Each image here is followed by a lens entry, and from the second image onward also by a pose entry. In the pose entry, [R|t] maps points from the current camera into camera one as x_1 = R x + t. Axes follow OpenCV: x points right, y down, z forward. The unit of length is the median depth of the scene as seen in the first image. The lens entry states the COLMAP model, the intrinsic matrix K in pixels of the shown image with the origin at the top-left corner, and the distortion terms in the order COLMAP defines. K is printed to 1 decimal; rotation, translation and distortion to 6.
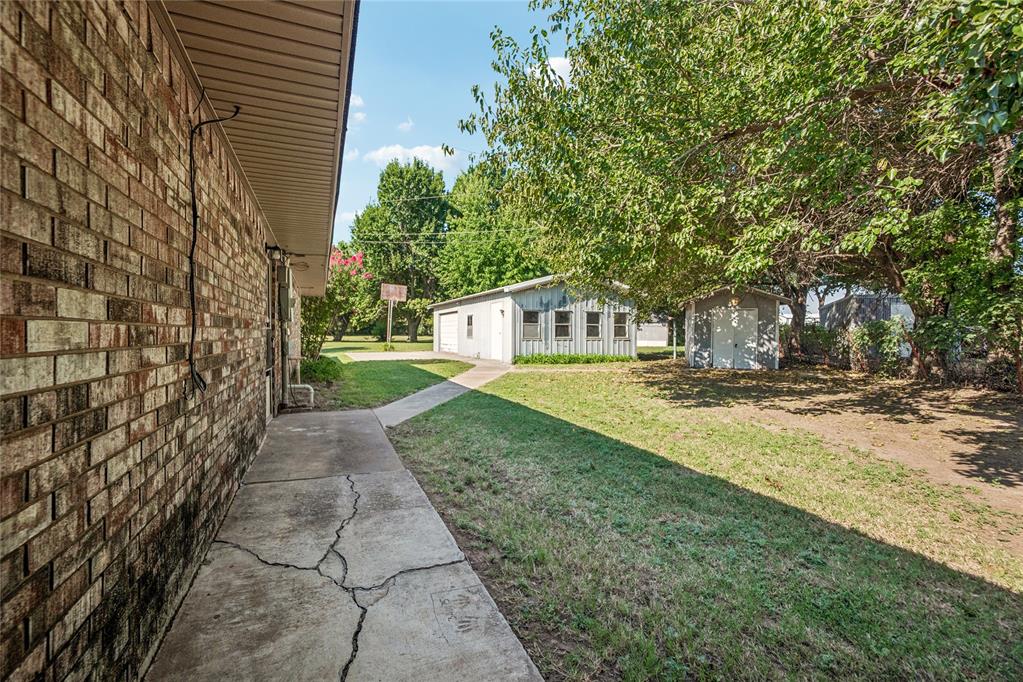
lens RADIAL K [[443.8, 0, 509.8], [0, 443.8, 337.9], [0, 0, 1]] dist [-0.002034, -0.000405]
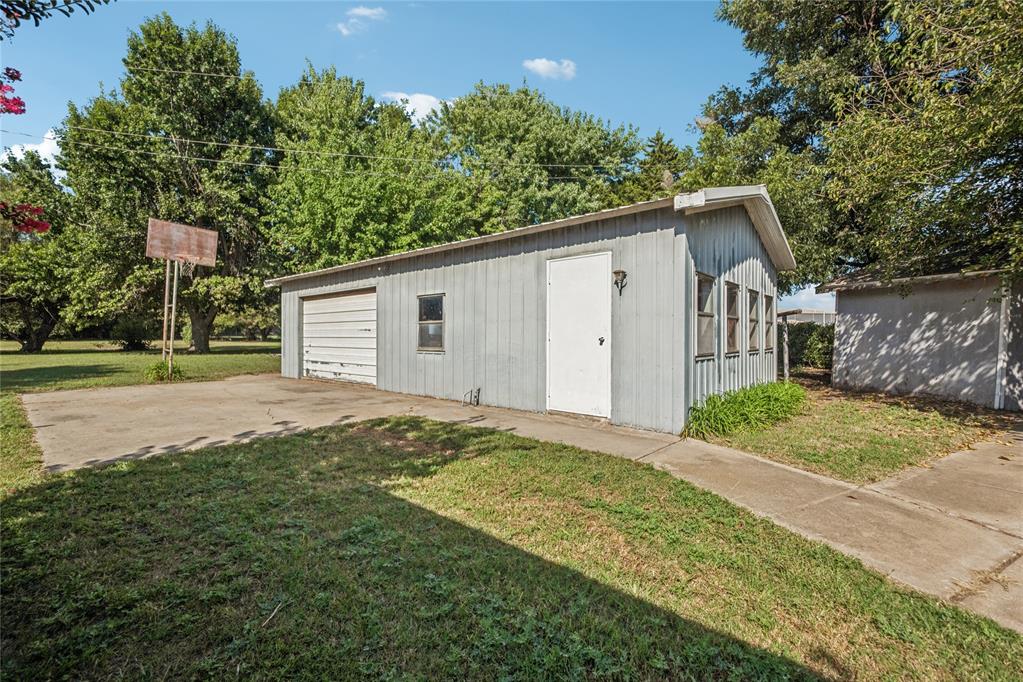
lens RADIAL K [[443.8, 0, 510.5], [0, 443.8, 346.7], [0, 0, 1]] dist [-0.002034, -0.000405]
pose [[0.906275, -0.007197, 0.422627, -0.109452], [0.001954, 0.999916, 0.012838, -0.004967], [-0.422684, -0.010809, 0.906213, 0.335030]]
